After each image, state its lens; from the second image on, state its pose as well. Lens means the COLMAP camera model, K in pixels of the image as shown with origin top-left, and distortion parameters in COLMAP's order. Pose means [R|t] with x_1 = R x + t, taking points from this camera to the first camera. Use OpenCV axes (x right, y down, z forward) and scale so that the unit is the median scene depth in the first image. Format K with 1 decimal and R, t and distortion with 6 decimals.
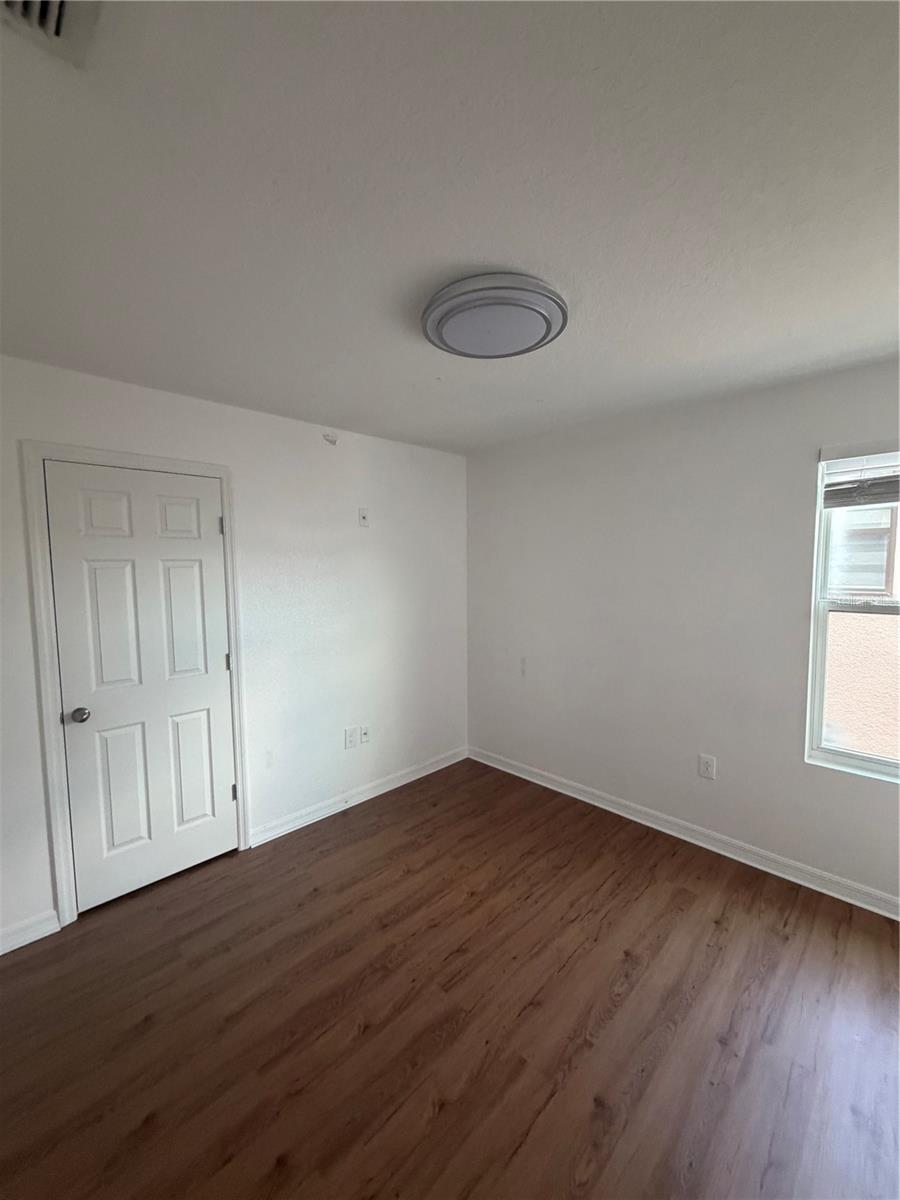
lens RADIAL K [[480.4, 0, 448.1], [0, 480.4, 599.9], [0, 0, 1]] dist [0.001149, 0.001035]
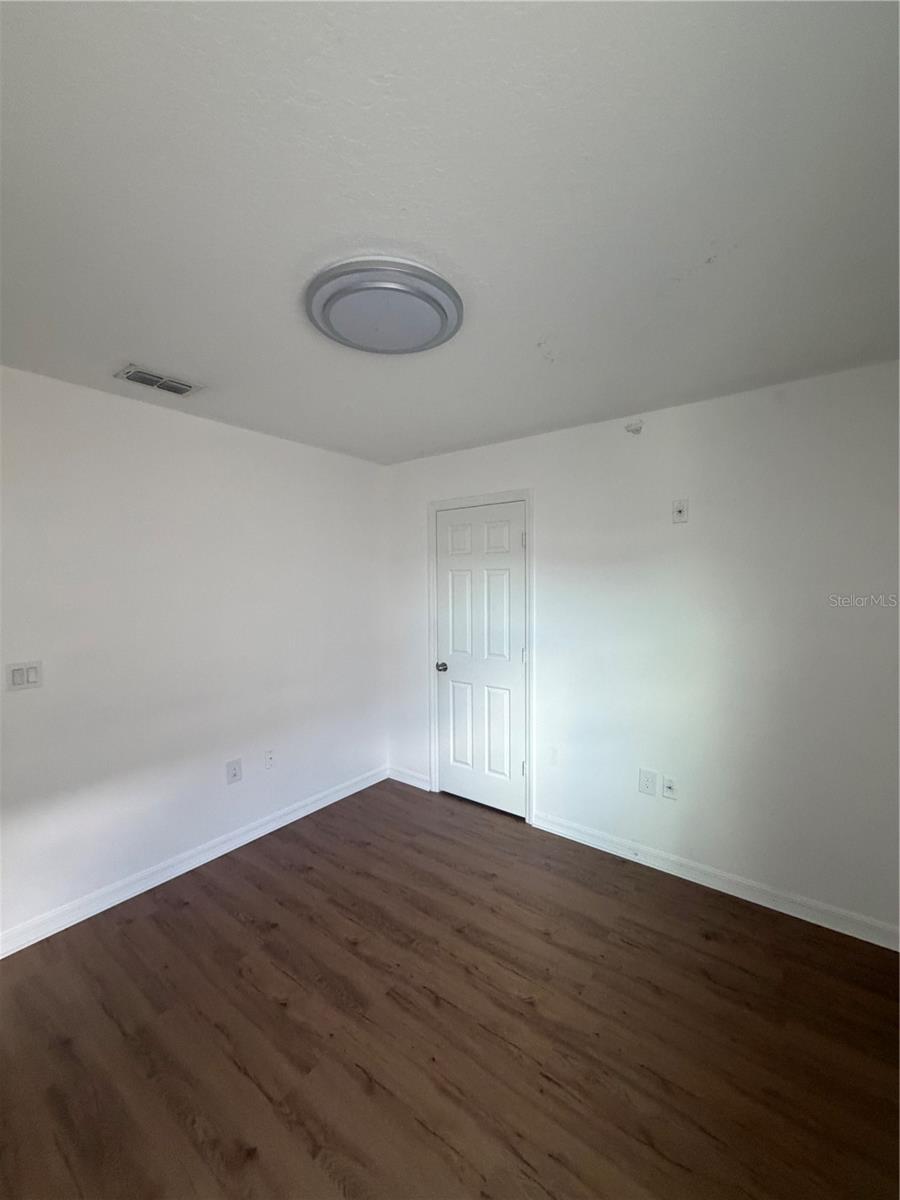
lens RADIAL K [[480.4, 0, 449.4], [0, 480.4, 600.4], [0, 0, 1]] dist [0.001149, 0.001035]
pose [[0.140812, 0.054280, -0.988547, 0.775957], [-0.070680, 0.996499, 0.044649, -0.051659], [0.987510, 0.063583, 0.144156, 0.745608]]
